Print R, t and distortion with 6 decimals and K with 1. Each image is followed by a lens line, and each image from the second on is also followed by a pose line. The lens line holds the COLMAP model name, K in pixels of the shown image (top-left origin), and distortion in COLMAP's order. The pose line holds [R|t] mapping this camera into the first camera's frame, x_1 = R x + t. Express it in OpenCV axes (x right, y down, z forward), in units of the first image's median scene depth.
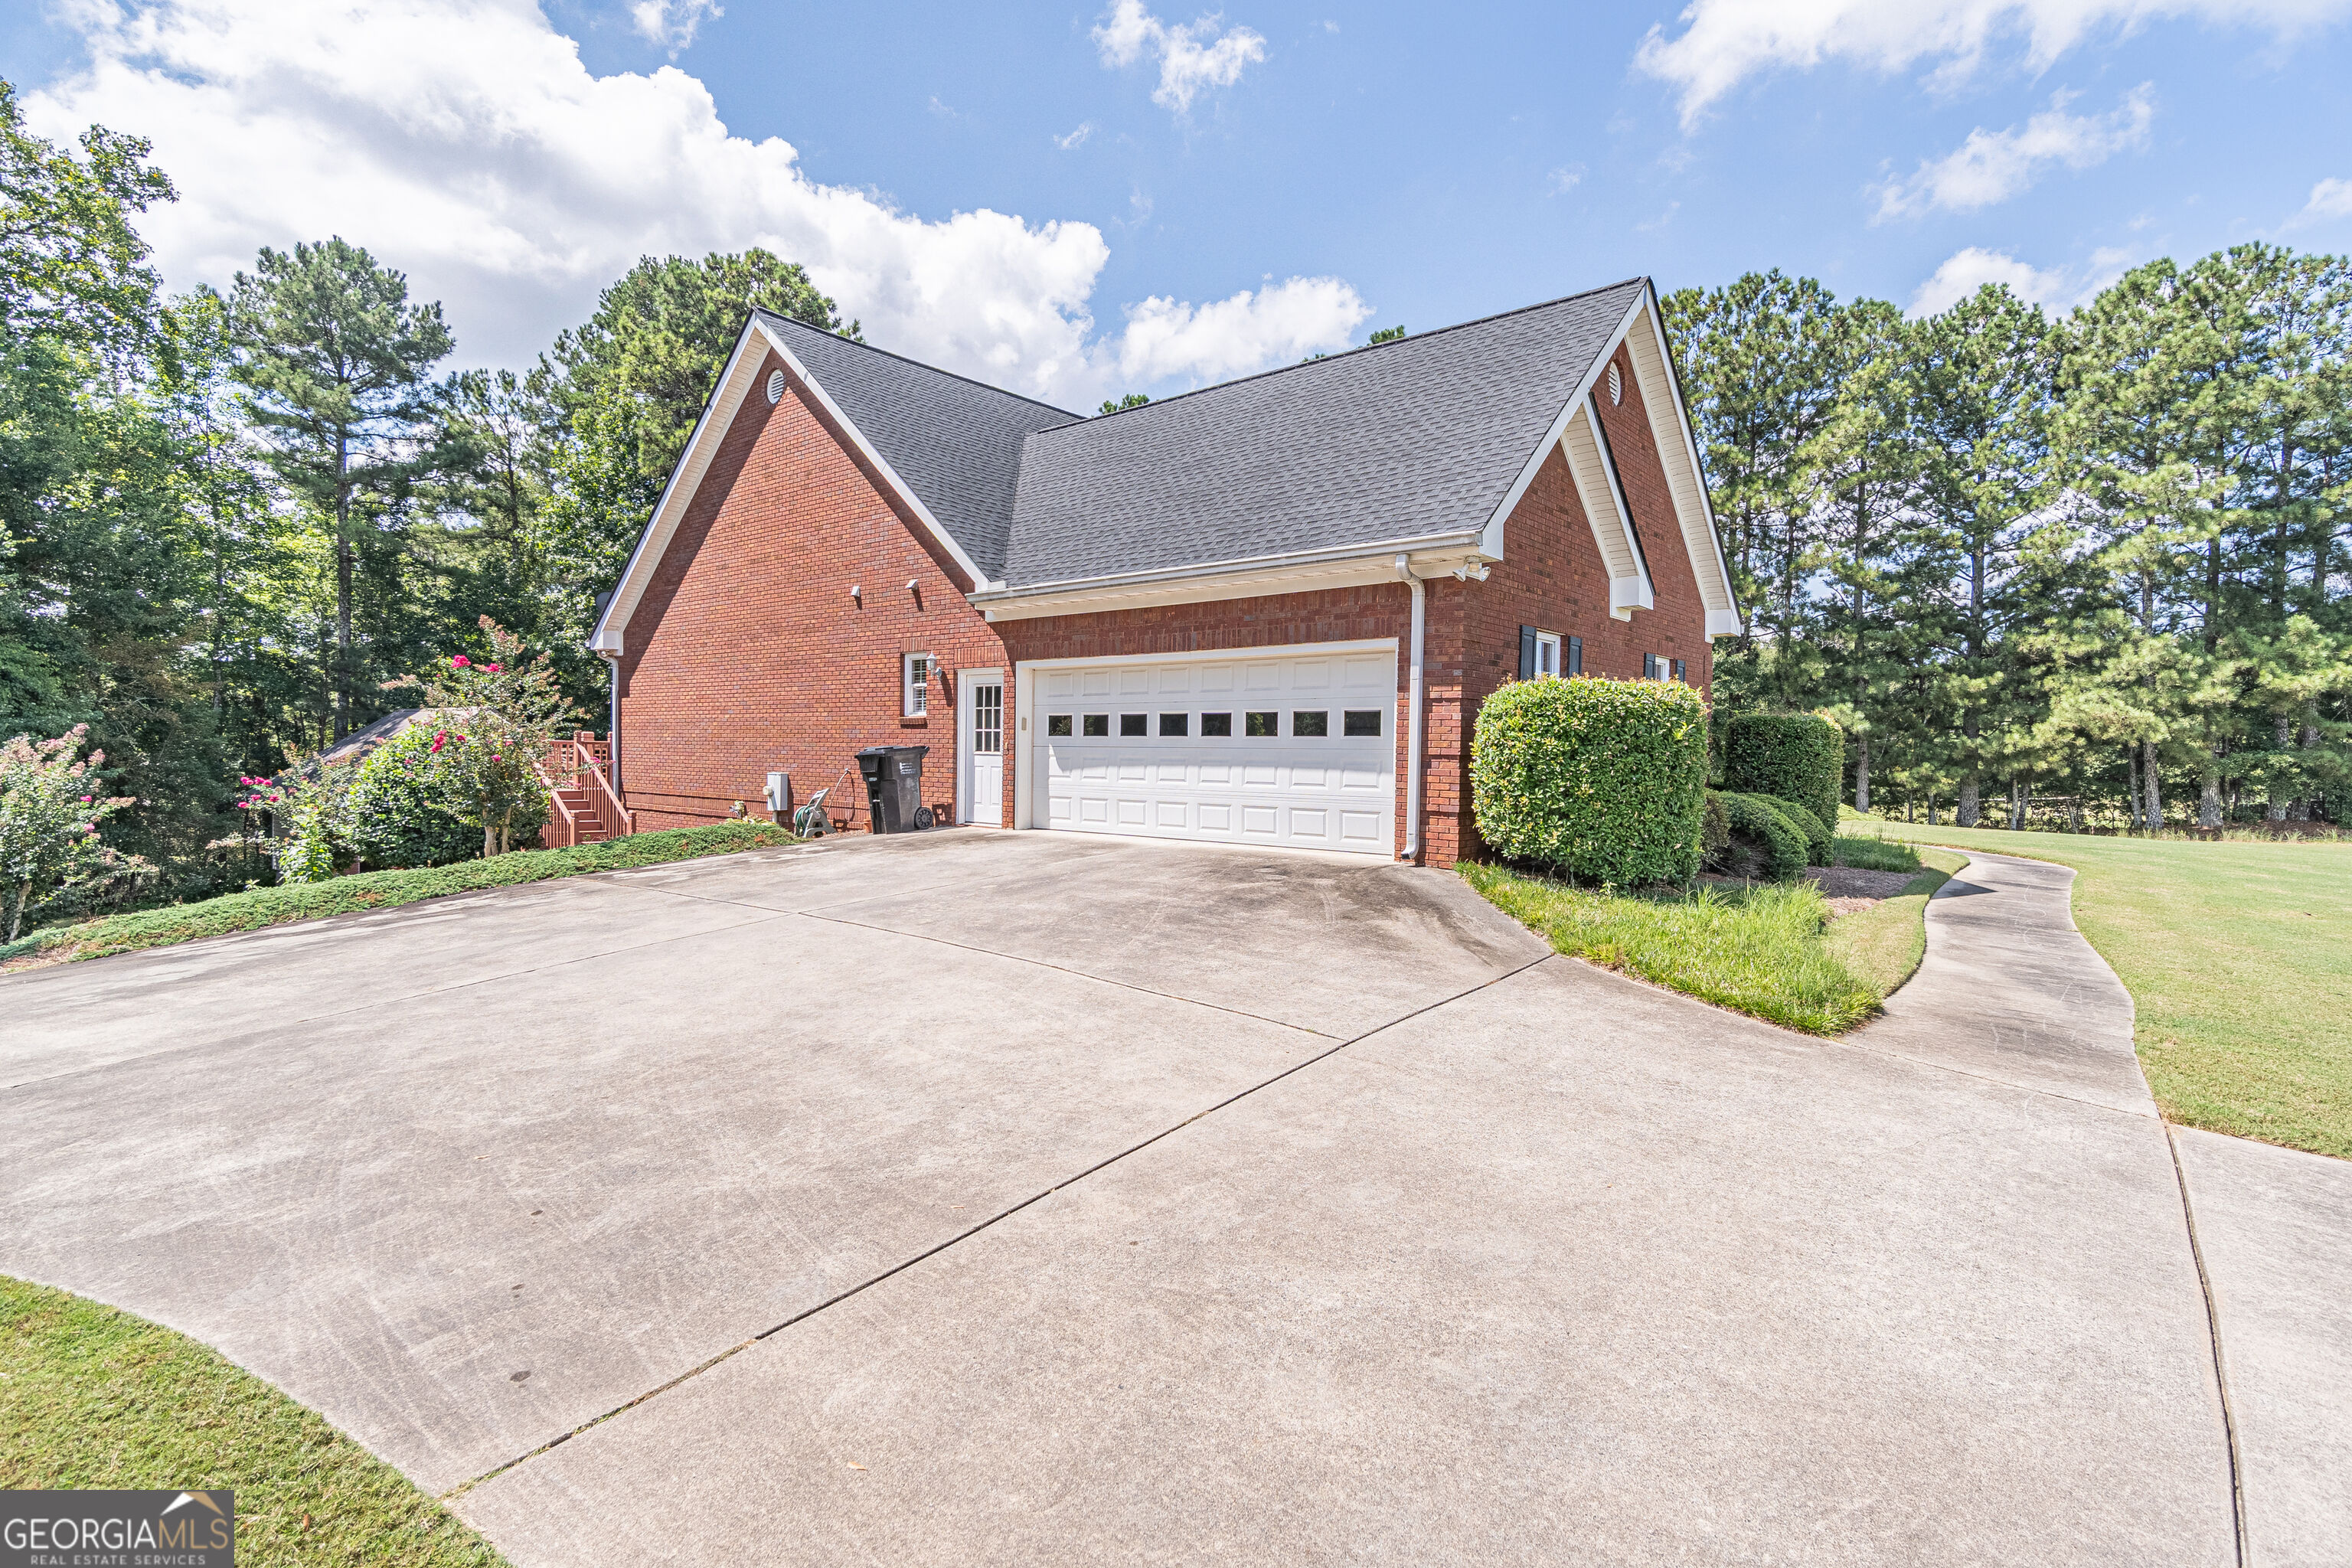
lens RADIAL K [[1126.4, 0, 1176.0], [0, 1126.4, 784.0], [0, 0, 1]] dist [-0.001305, -0.000844]
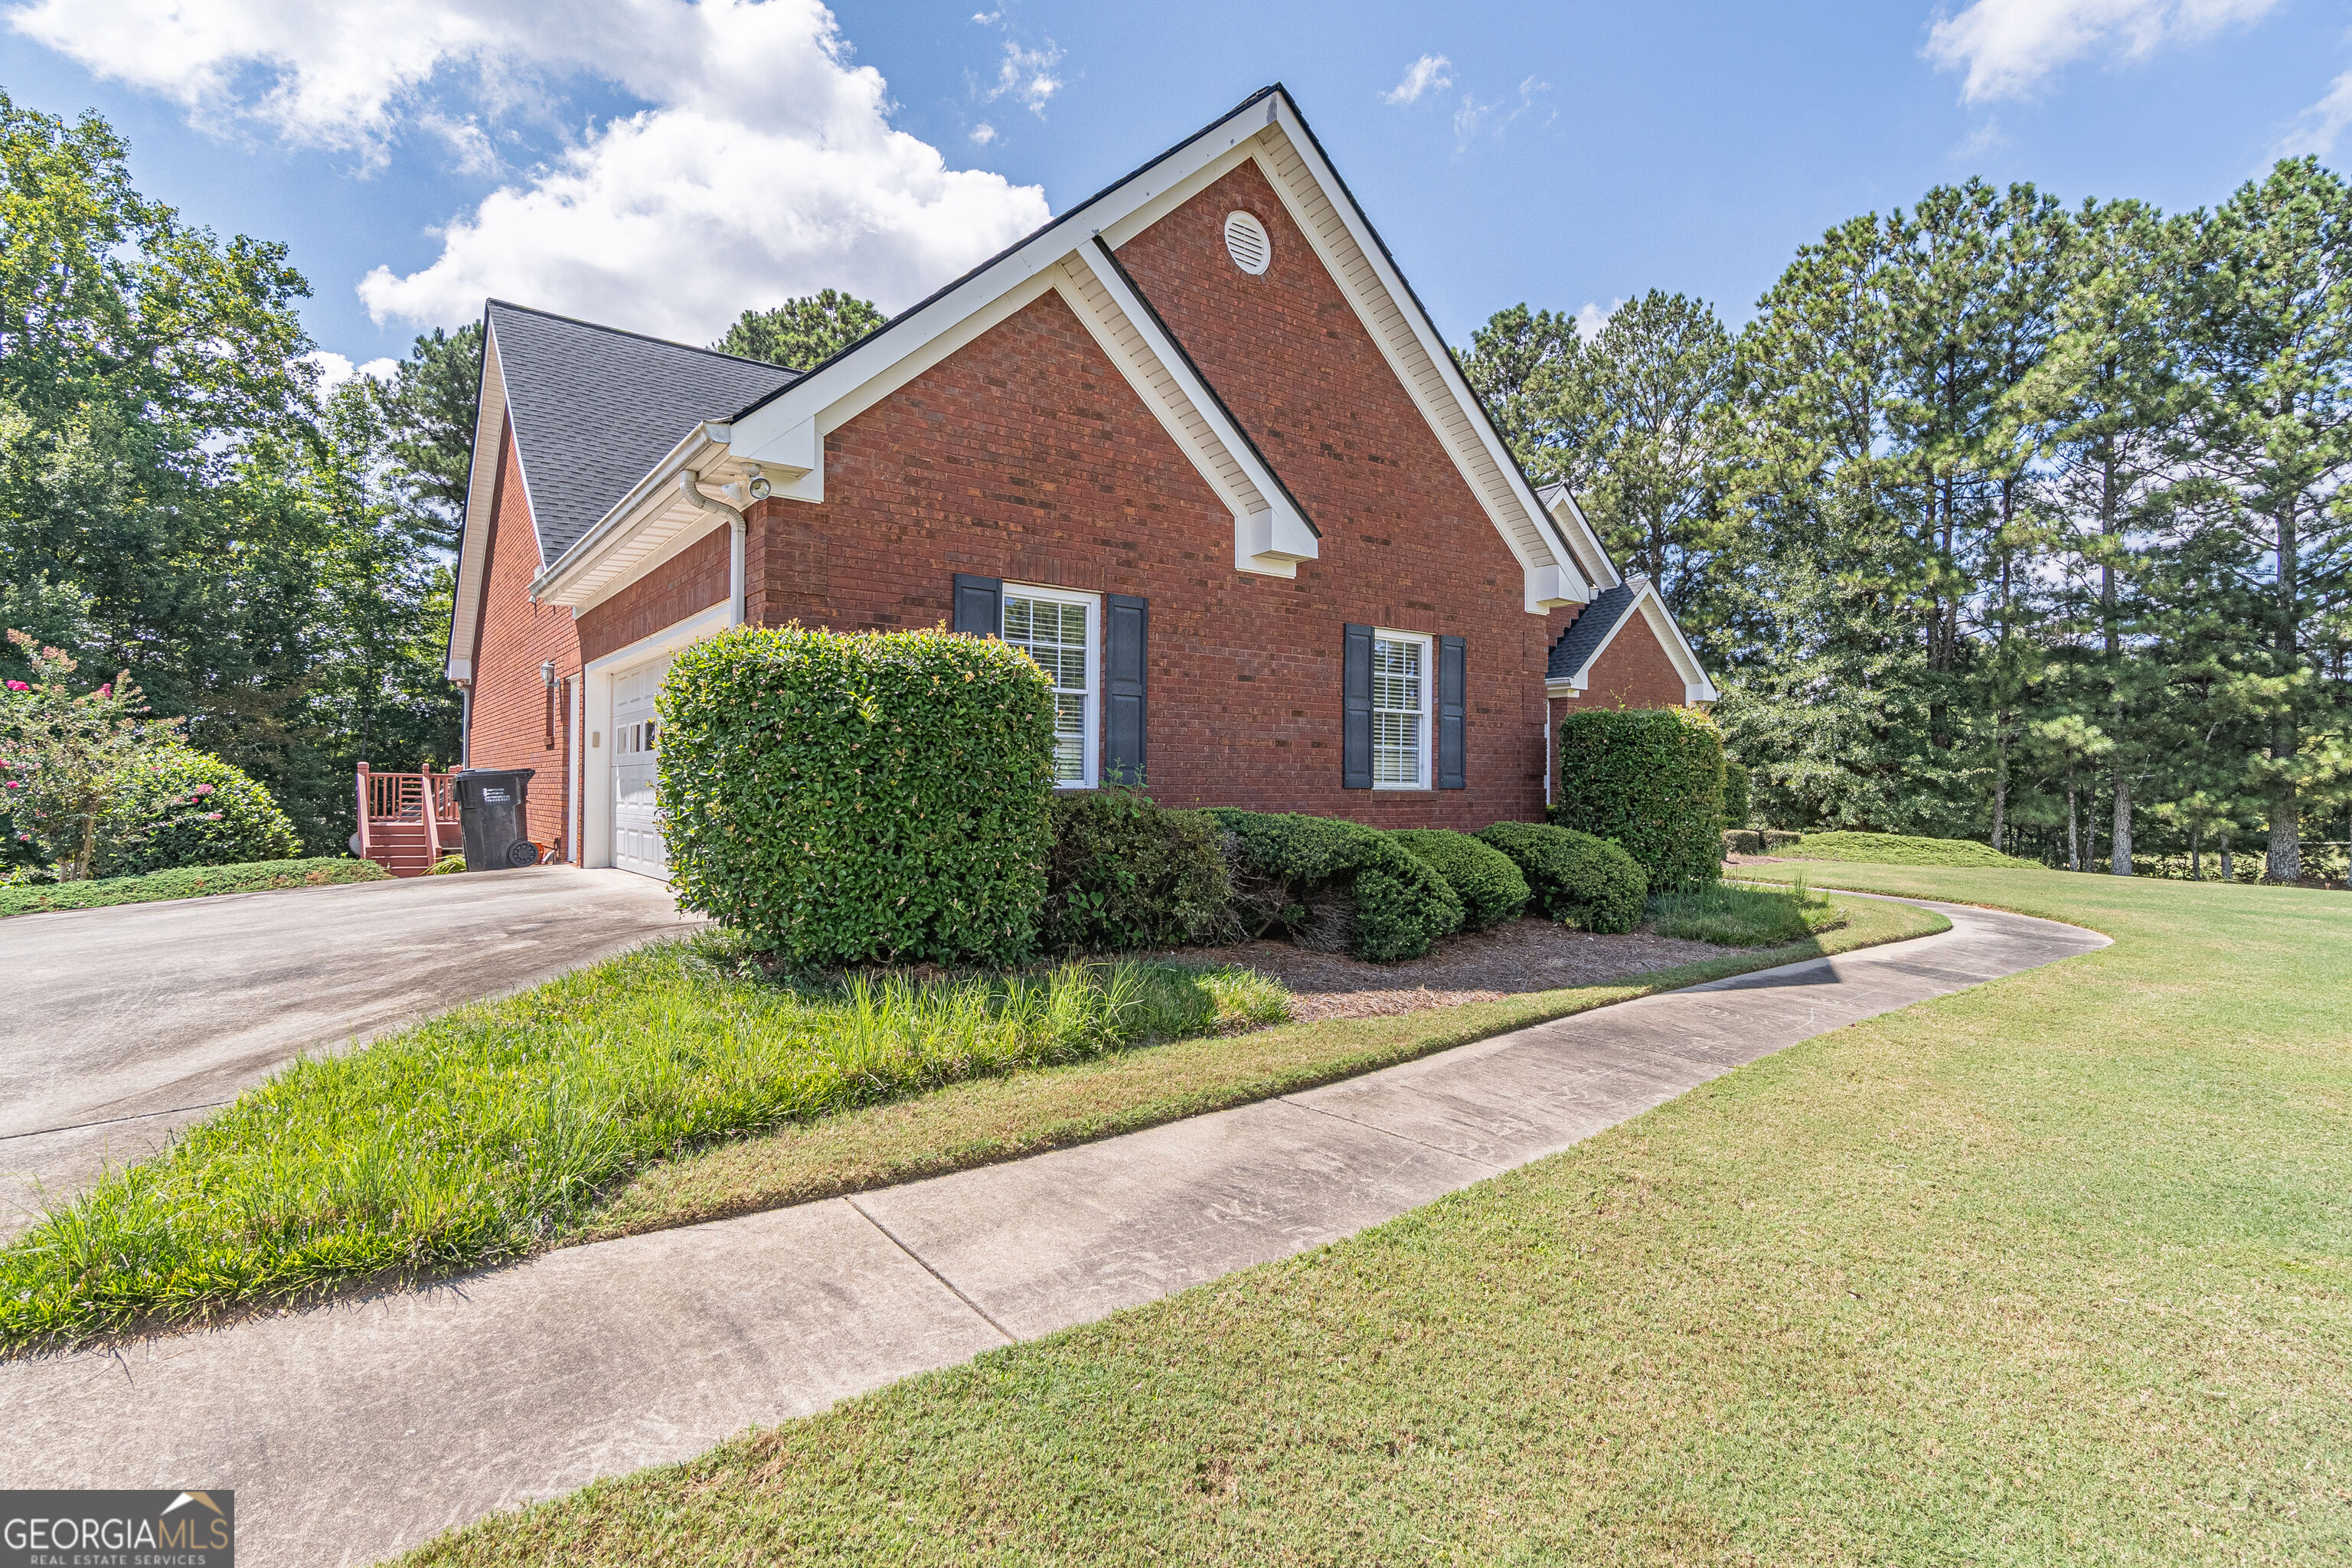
lens RADIAL K [[1141.2, 0, 1176.0], [0, 1141.2, 784.0], [0, 0, 1]] dist [-0.000453, -0.000659]
pose [[0.973954, -0.008872, -0.226571, 0.168559], [0.000468, 0.999311, -0.037123, 0.003551], [0.226744, 0.036050, 0.973287, 0.102078]]
